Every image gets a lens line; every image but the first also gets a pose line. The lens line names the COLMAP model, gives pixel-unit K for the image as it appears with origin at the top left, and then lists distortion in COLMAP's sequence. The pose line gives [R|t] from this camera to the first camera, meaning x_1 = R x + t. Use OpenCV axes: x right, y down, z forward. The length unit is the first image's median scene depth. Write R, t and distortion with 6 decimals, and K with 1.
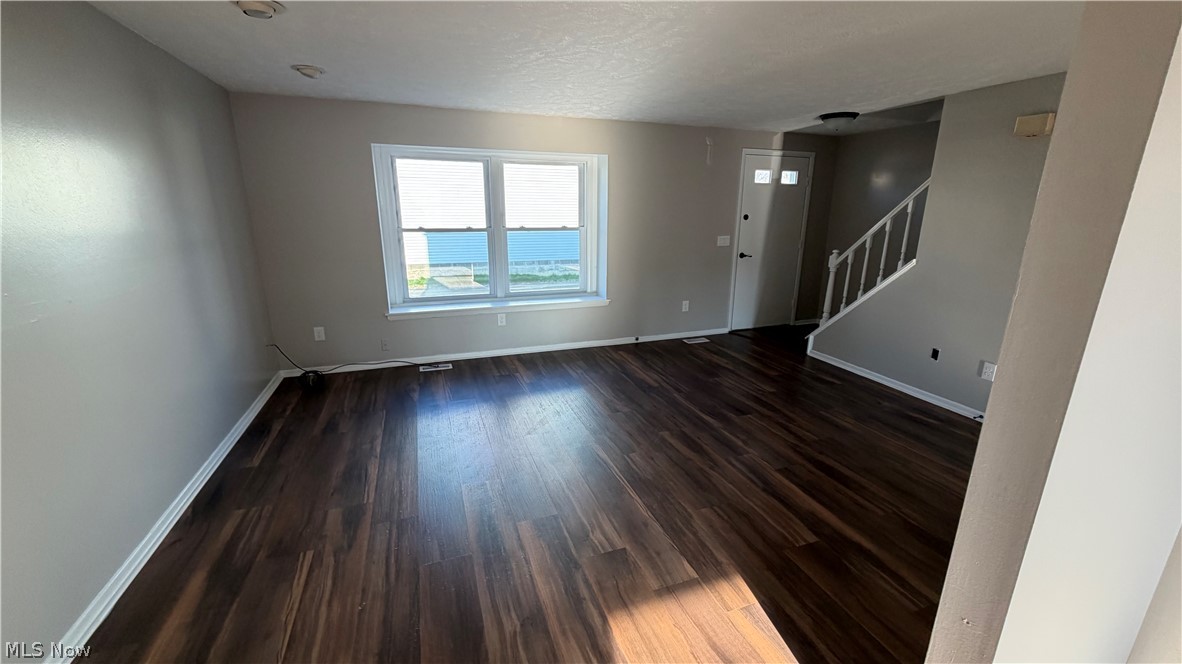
lens RADIAL K [[472.2, 0, 594.8], [0, 472.2, 332.1], [0, 0, 1]] dist [0.000261, 0.000089]
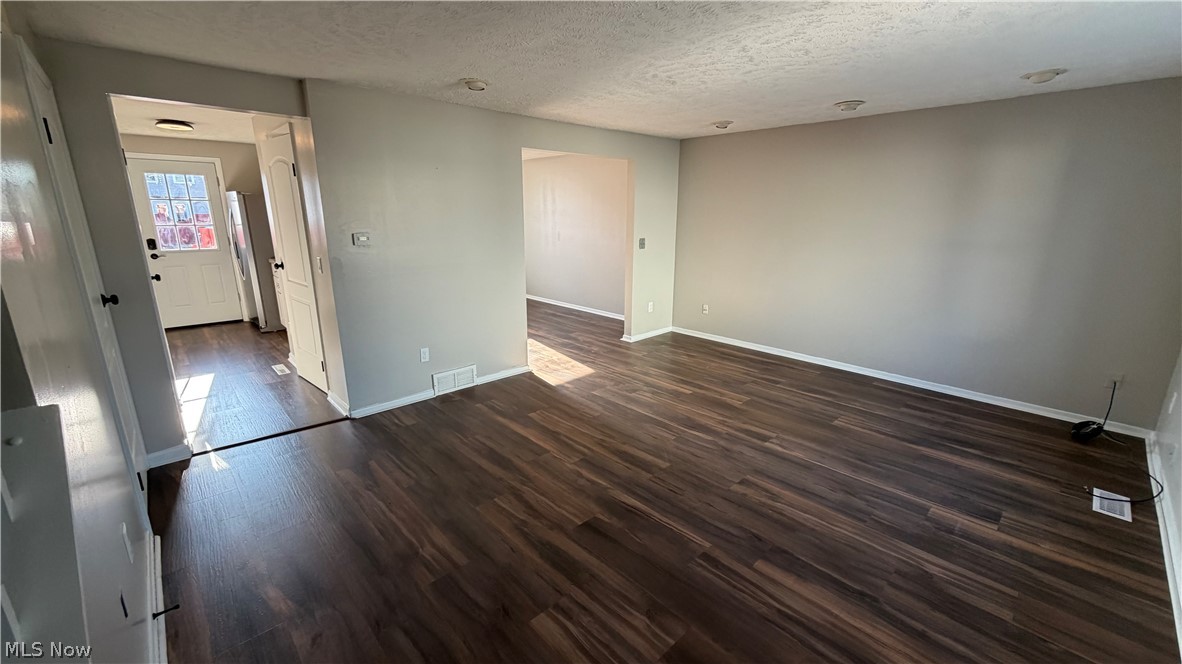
lens RADIAL K [[470.1, 0, 592.1], [0, 470.1, 336.7], [0, 0, 1]] dist [0.002290, 0.000396]
pose [[-0.923504, 0.085352, -0.373972, 0.590302], [-0.112828, 0.871361, 0.477494, -0.410090], [0.366620, 0.483162, -0.795075, 1.549895]]
